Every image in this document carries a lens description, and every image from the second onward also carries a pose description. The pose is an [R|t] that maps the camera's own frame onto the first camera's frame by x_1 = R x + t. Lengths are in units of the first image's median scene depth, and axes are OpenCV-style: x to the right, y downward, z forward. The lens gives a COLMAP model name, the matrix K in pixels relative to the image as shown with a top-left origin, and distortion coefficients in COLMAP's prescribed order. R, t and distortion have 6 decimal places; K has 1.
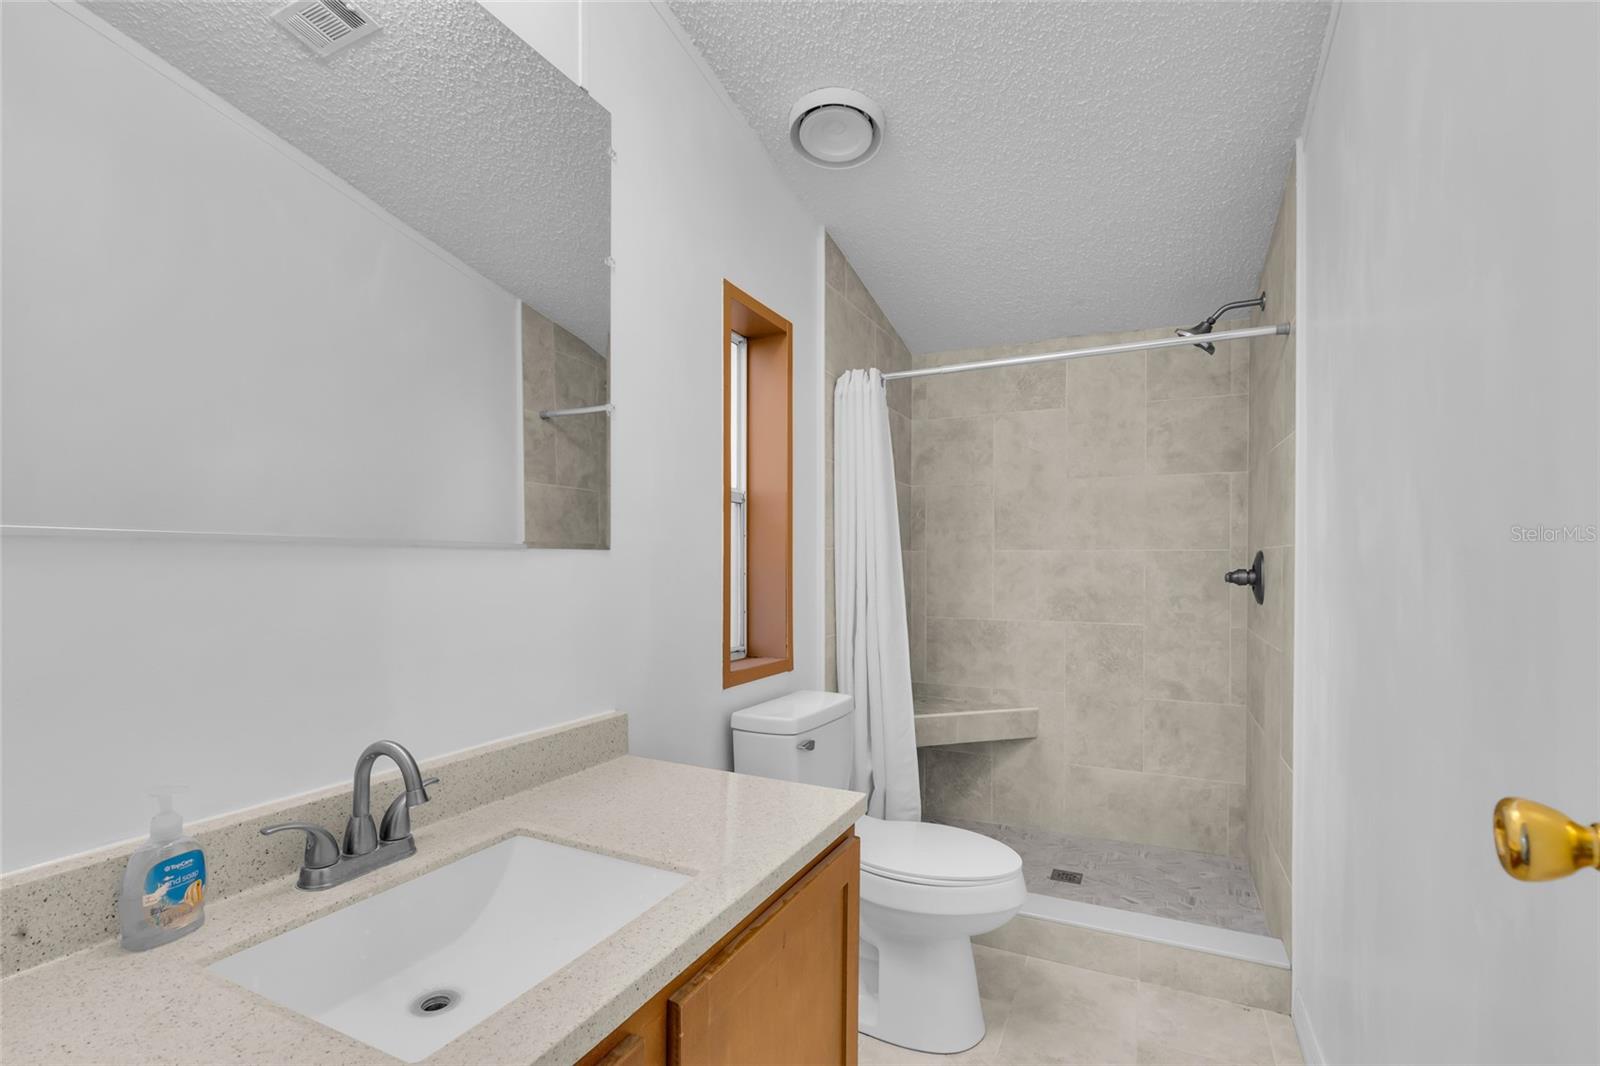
lens RADIAL K [[764.7, 0, 789.4], [0, 764.7, 559.1], [0, 0, 1]] dist [0.000845, 0.000426]
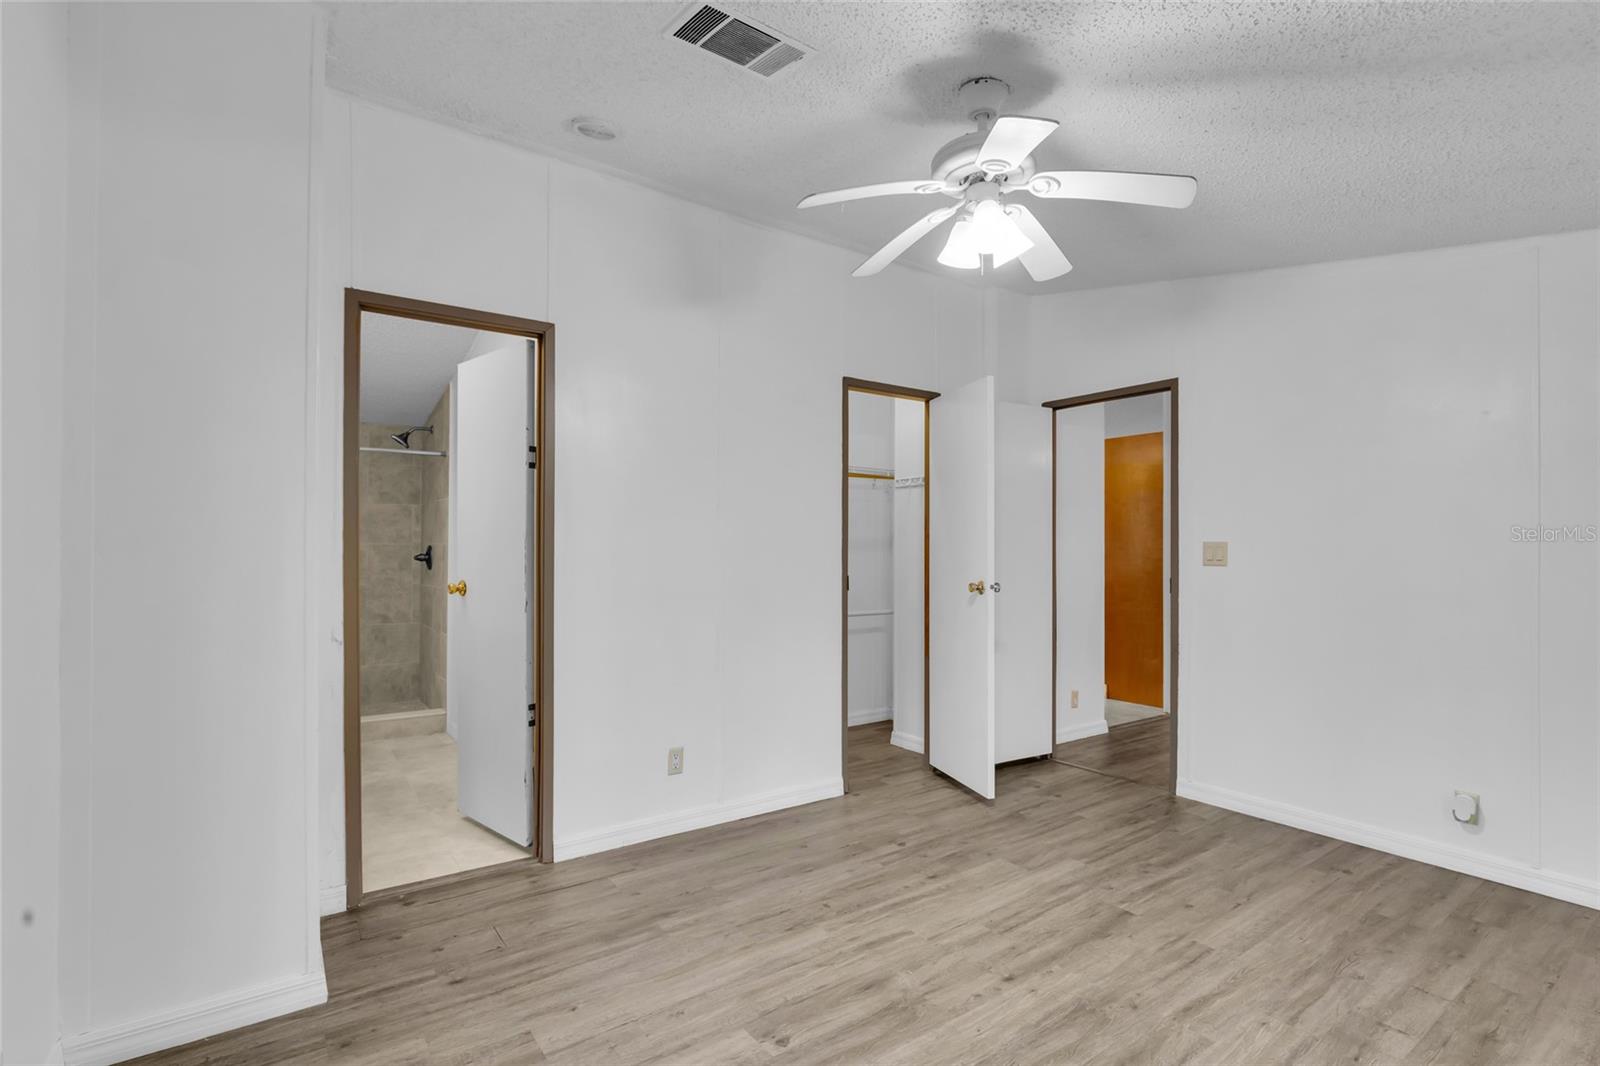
lens RADIAL K [[764.7, 0, 789.4], [0, 764.7, 559.1], [0, 0, 1]] dist [0.000845, 0.000426]
pose [[0.500930, -0.006080, 0.865466, -0.638857], [-0.007175, 0.999912, 0.011178, -0.002485], [-0.865458, -0.011809, 0.500843, -0.822916]]
